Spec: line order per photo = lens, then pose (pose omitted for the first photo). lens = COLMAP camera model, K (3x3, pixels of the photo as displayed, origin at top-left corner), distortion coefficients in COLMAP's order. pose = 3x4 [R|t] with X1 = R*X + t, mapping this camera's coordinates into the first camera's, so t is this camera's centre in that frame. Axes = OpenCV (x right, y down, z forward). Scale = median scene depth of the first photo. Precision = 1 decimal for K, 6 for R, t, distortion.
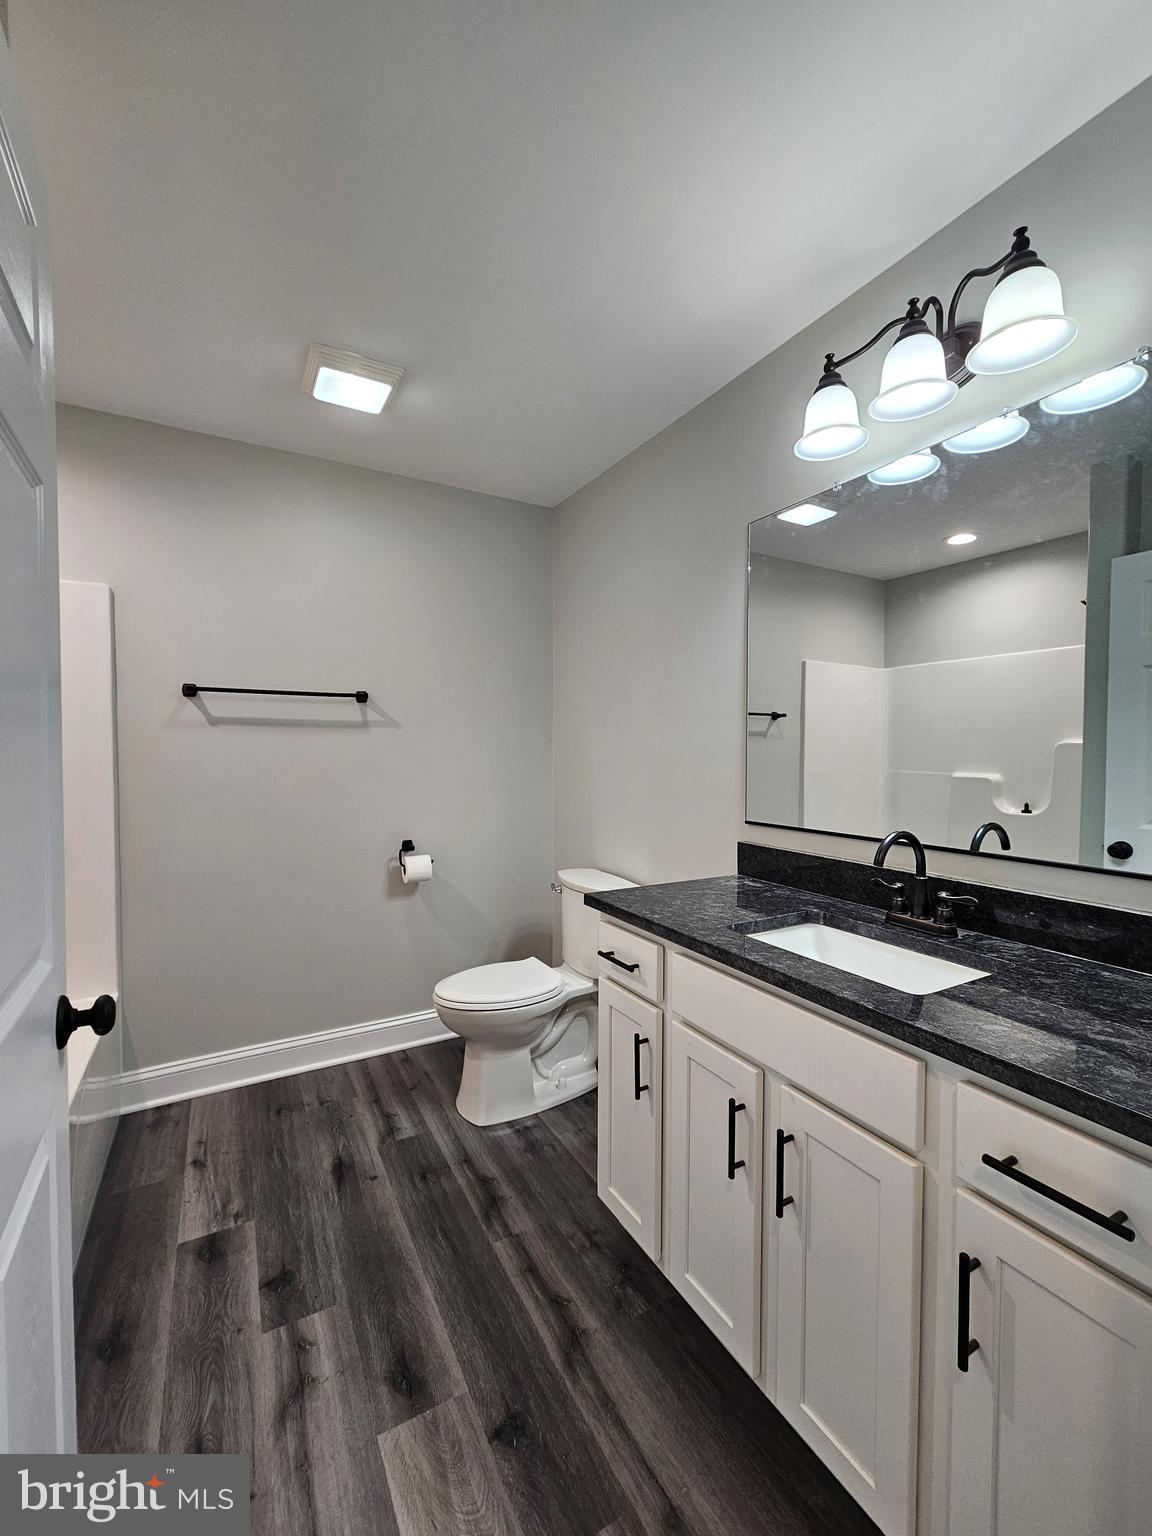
lens RADIAL K [[633.3, 0, 586.6], [0, 633.3, 765.6], [0, 0, 1]] dist [-0.002032, -0.000575]
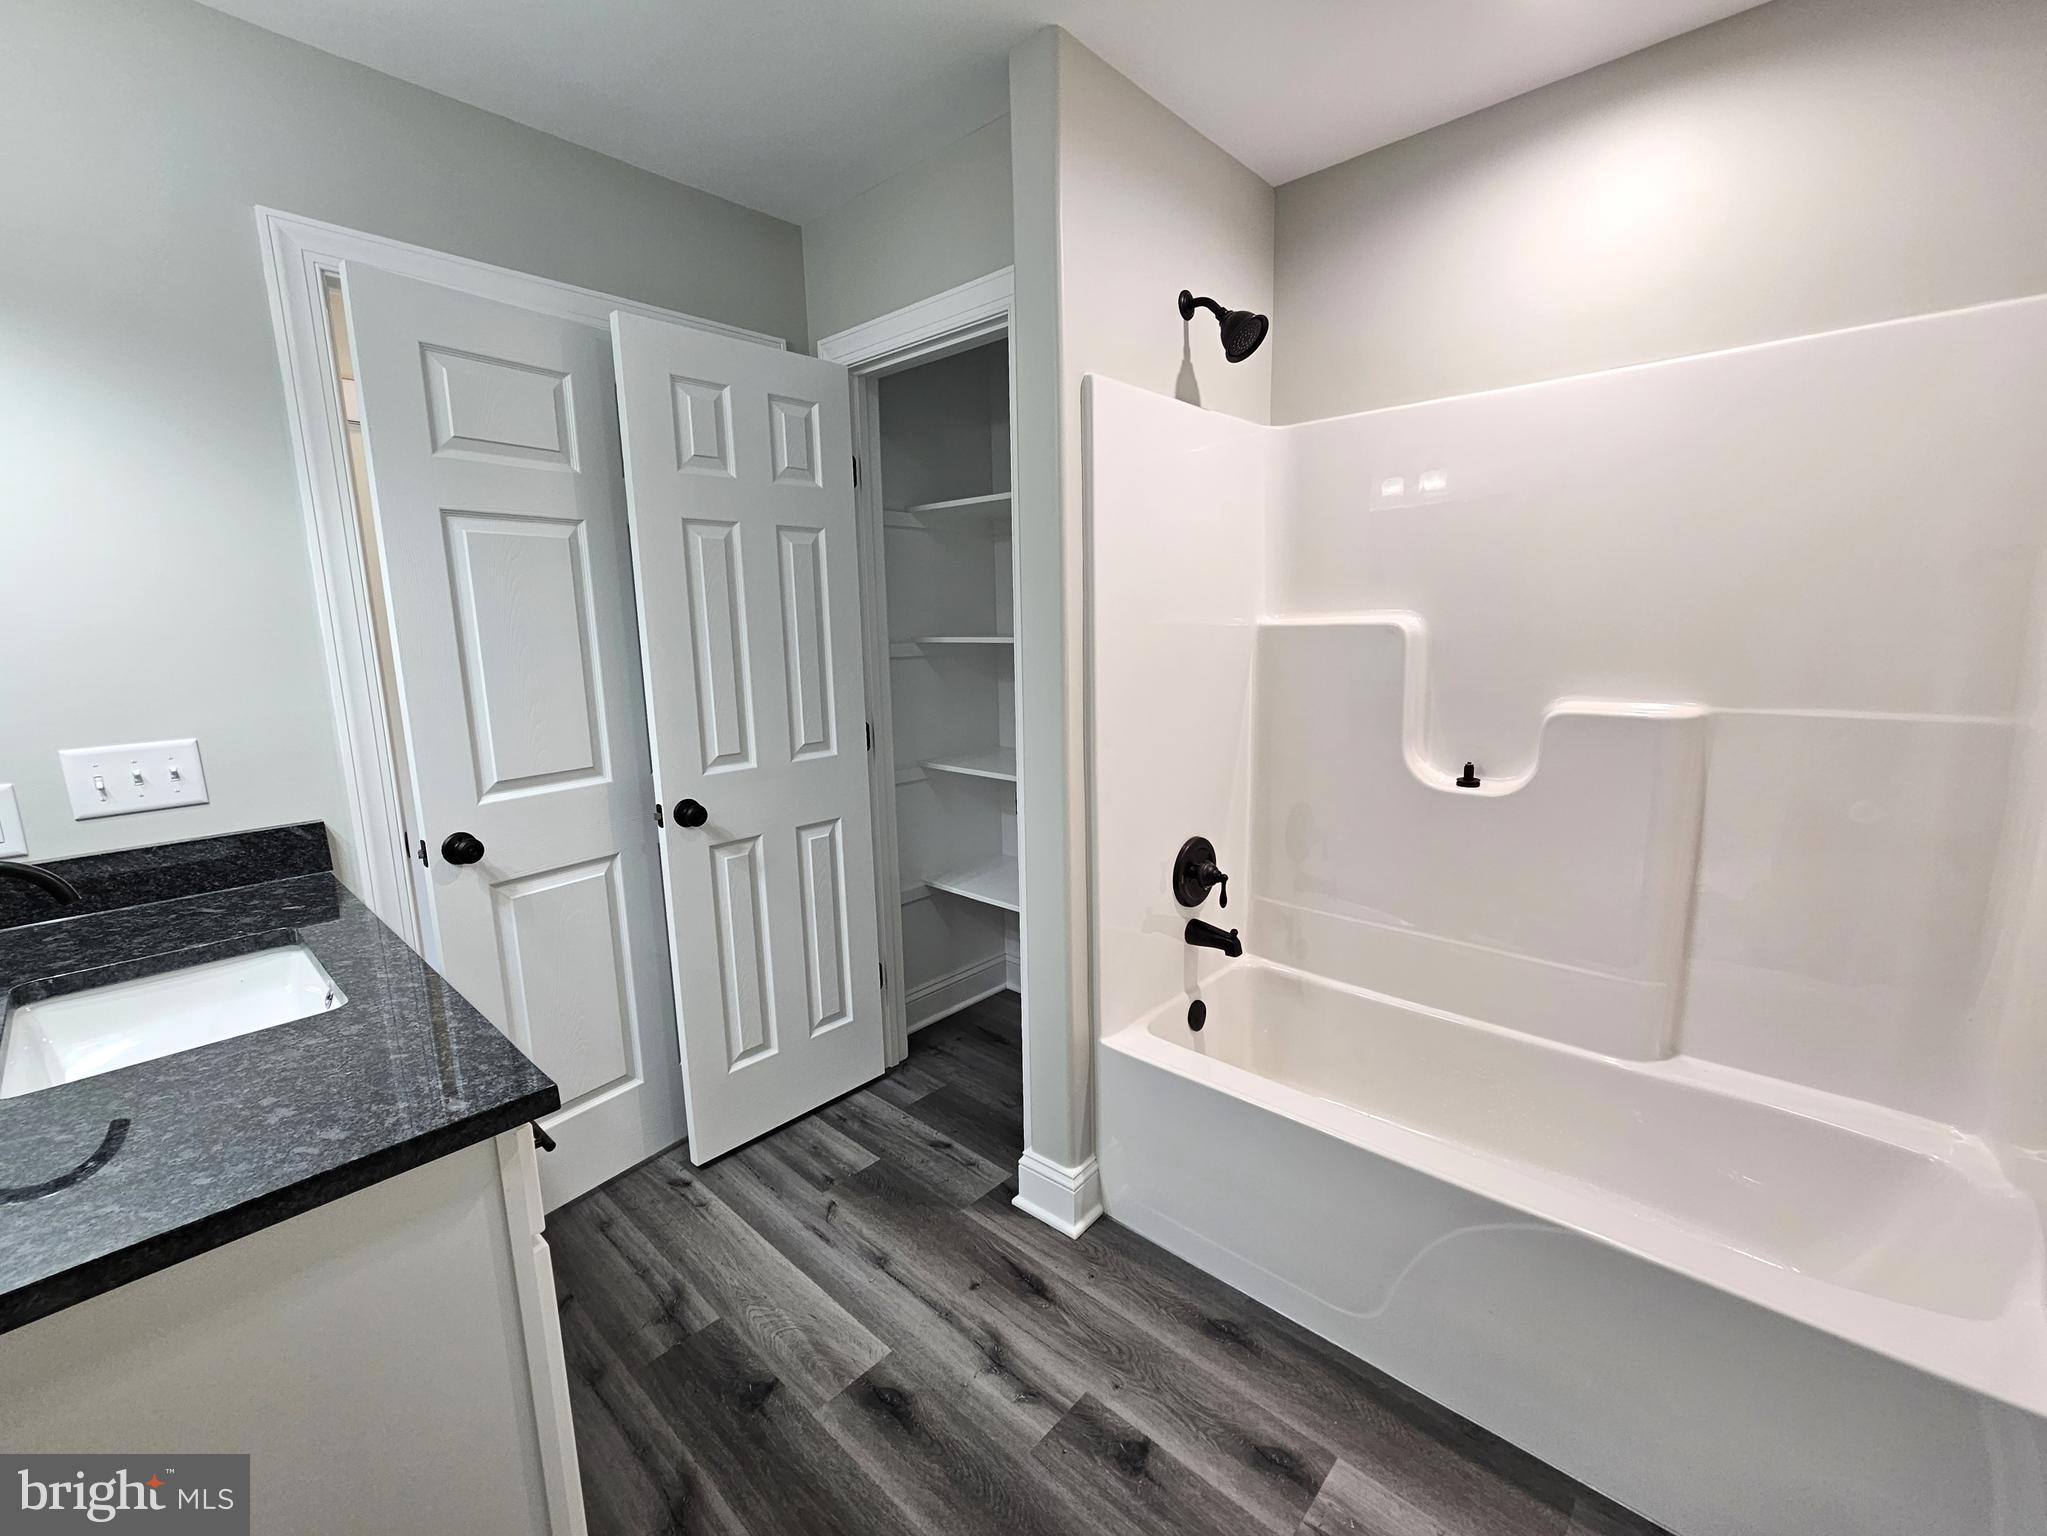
lens RADIAL K [[843.9, 0, 1013.4], [0, 843.9, 765.4], [0, 0, 1]] dist [-0.002032, -0.000575]
pose [[-0.955845, 0.067558, -0.286001, -0.176876], [0.010947, 0.980727, 0.195078, -0.115413], [0.293668, 0.183334, -0.938162, 1.972961]]
